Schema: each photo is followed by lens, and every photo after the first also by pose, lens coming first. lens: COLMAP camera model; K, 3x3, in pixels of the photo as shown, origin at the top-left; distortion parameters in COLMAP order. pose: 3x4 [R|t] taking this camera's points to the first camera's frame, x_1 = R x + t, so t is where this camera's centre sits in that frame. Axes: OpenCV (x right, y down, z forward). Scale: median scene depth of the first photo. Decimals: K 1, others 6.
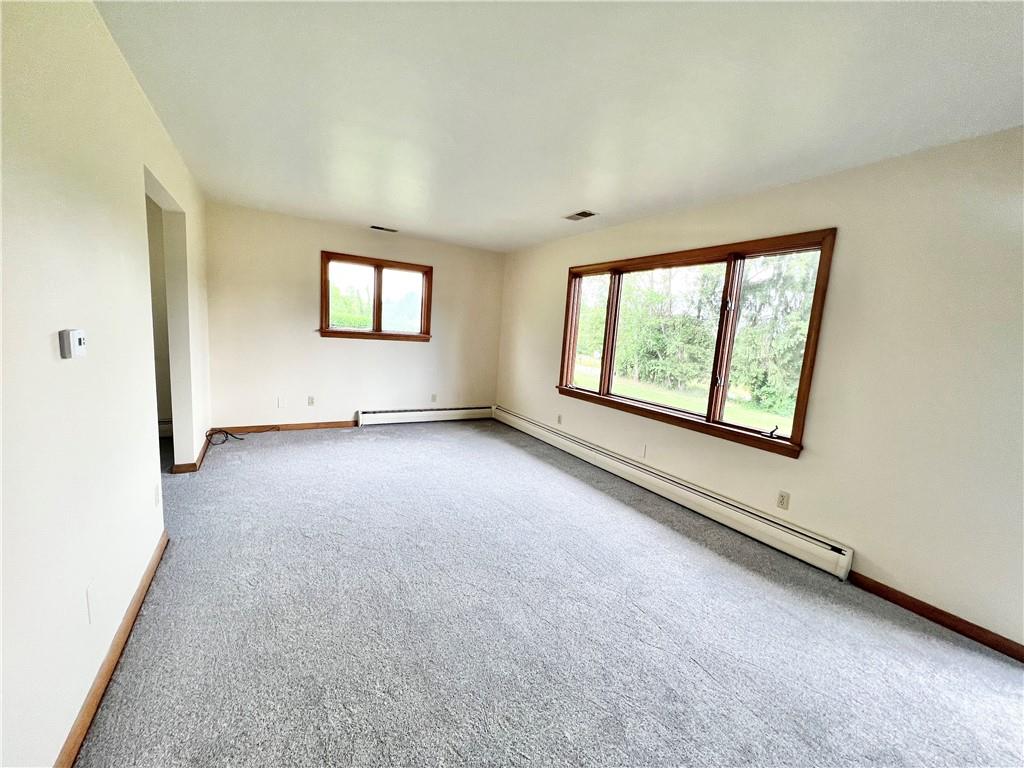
lens RADIAL K [[411.0, 0, 512.0], [0, 411.0, 384.0], [0, 0, 1]] dist [0.024362, 0.000005]
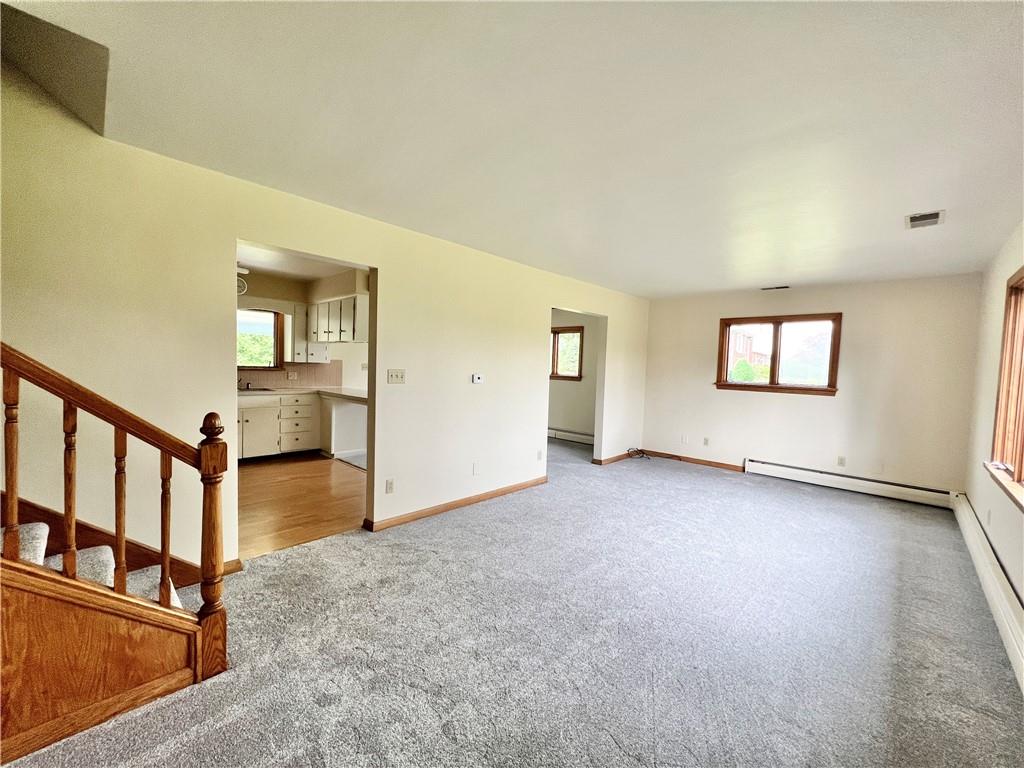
lens RADIAL K [[410.7, 0, 512.0], [0, 410.7, 384.0], [0, 0, 1]] dist [-0.000444, -0.000069]
pose [[0.277212, -0.014144, -0.960705, 0.479258], [-0.137369, 0.989036, -0.054199, 0.016583], [0.950938, 0.146995, 0.272229, 0.104103]]
